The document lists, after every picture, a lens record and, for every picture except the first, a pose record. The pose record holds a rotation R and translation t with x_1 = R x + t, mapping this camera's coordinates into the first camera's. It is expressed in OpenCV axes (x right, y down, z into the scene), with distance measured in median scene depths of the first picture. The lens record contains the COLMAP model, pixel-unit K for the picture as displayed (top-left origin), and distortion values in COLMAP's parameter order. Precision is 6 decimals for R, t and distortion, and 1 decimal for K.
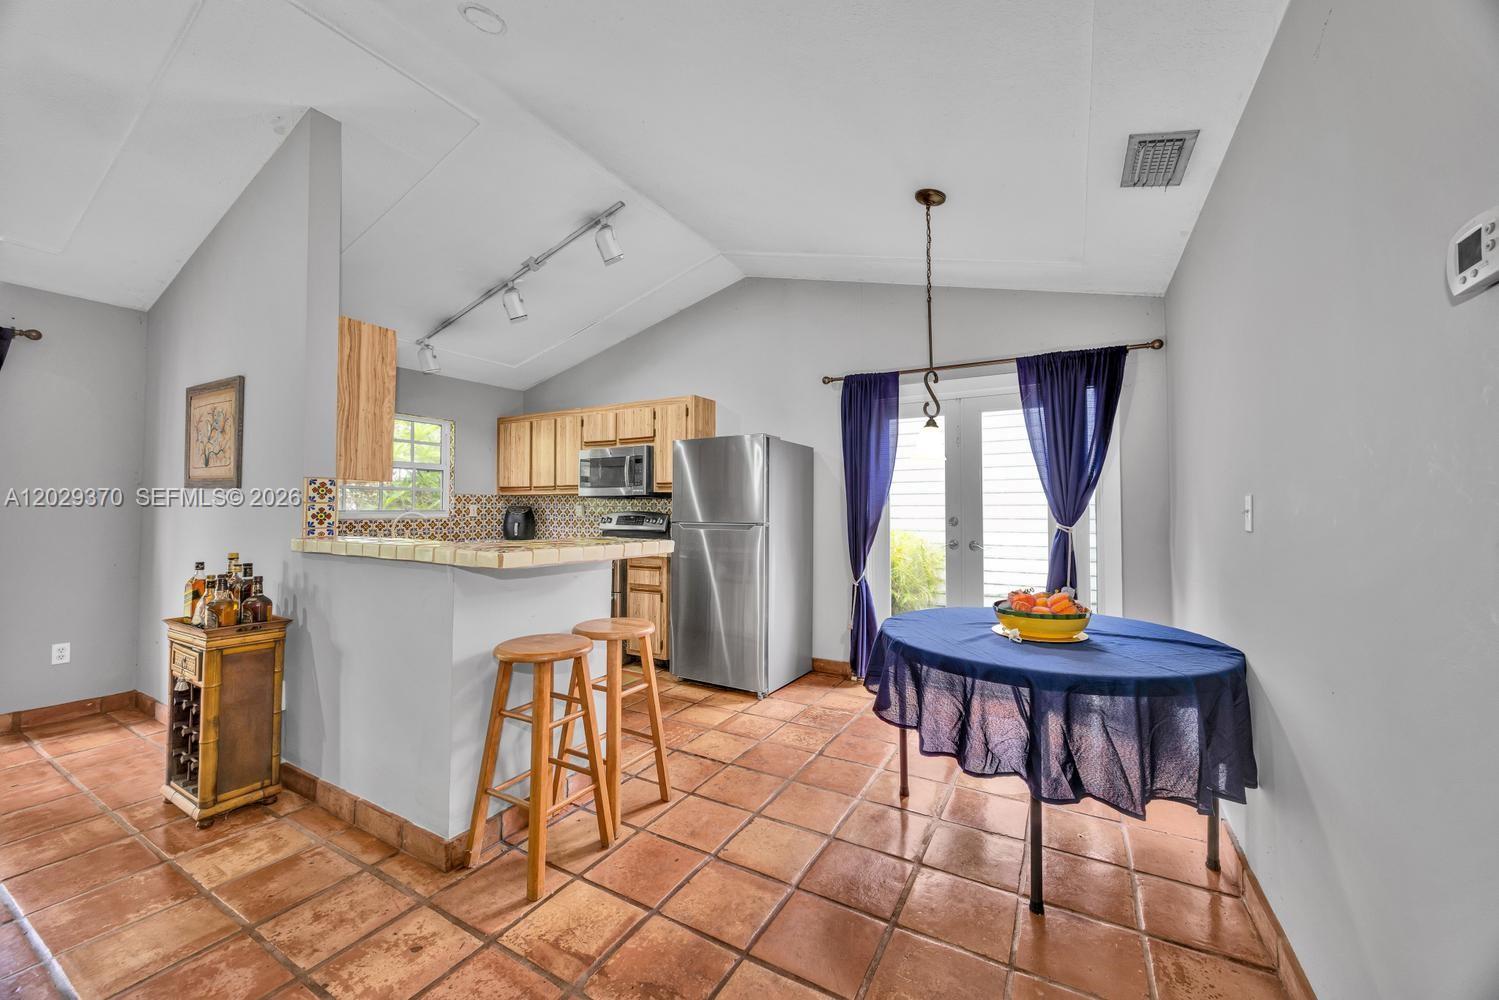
lens RADIAL K [[697.5, 0, 695.6], [0, 697.5, 515.9], [0, 0, 1]] dist [-0.000429, 0.000052]
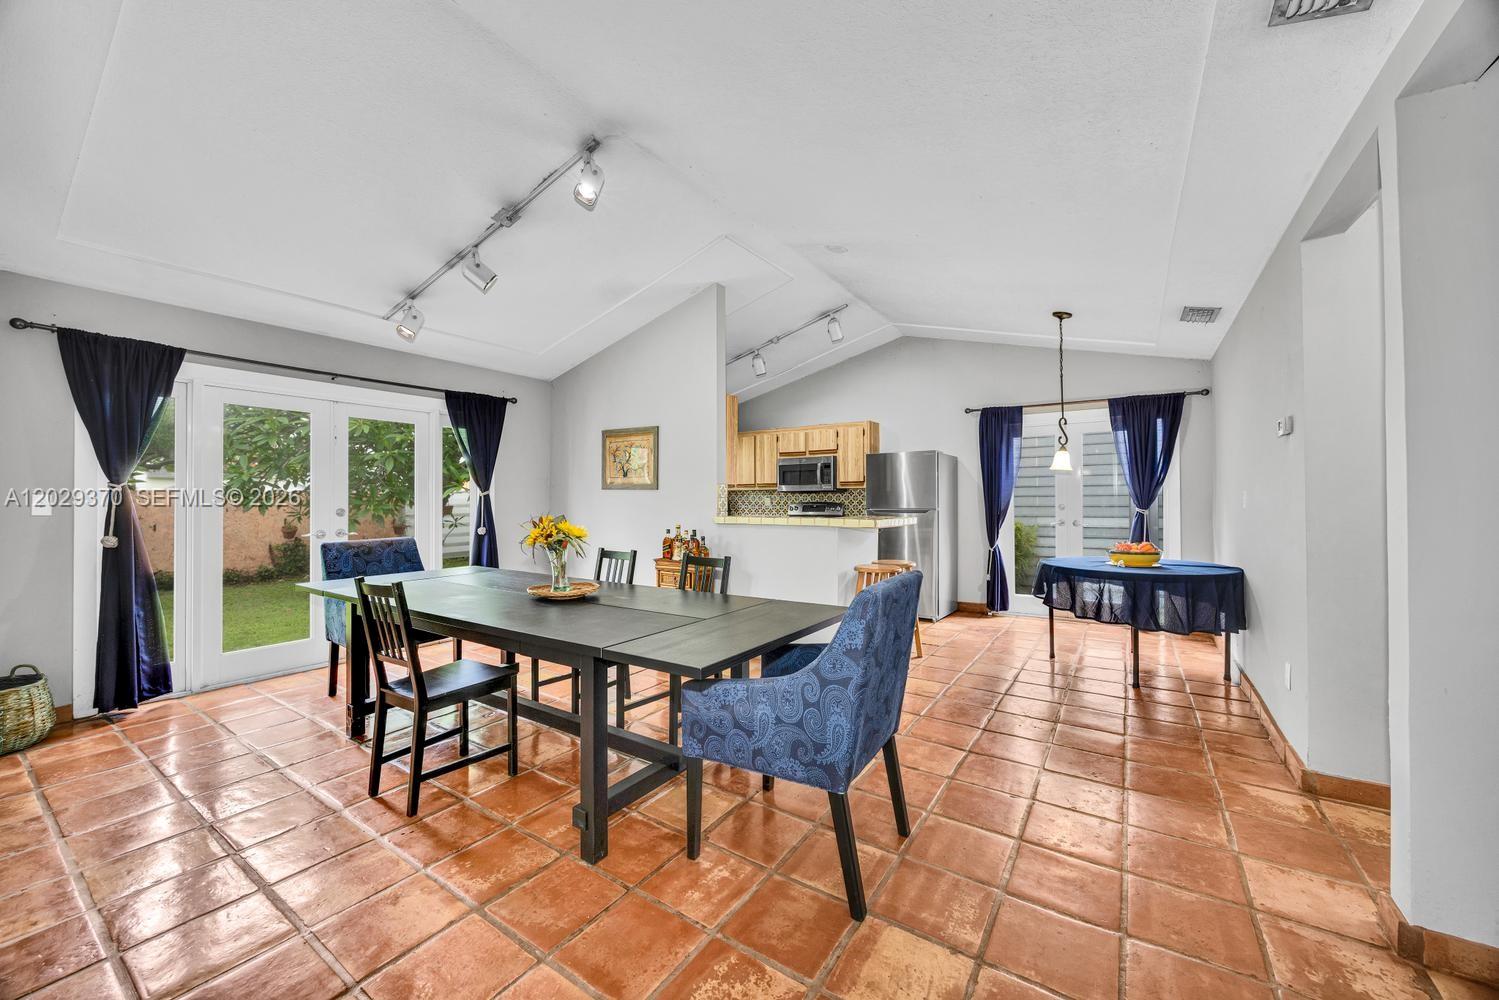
lens RADIAL K [[848.4, 0, 579.6], [0, 848.4, 520.2], [0, 0, 1]] dist [0.003128, 0.001228]
pose [[0.997349, -0.004533, -0.072627, -0.495758], [0.005470, 0.999904, 0.012716, 0.006815], [0.072563, -0.013080, 0.997278, -0.832333]]
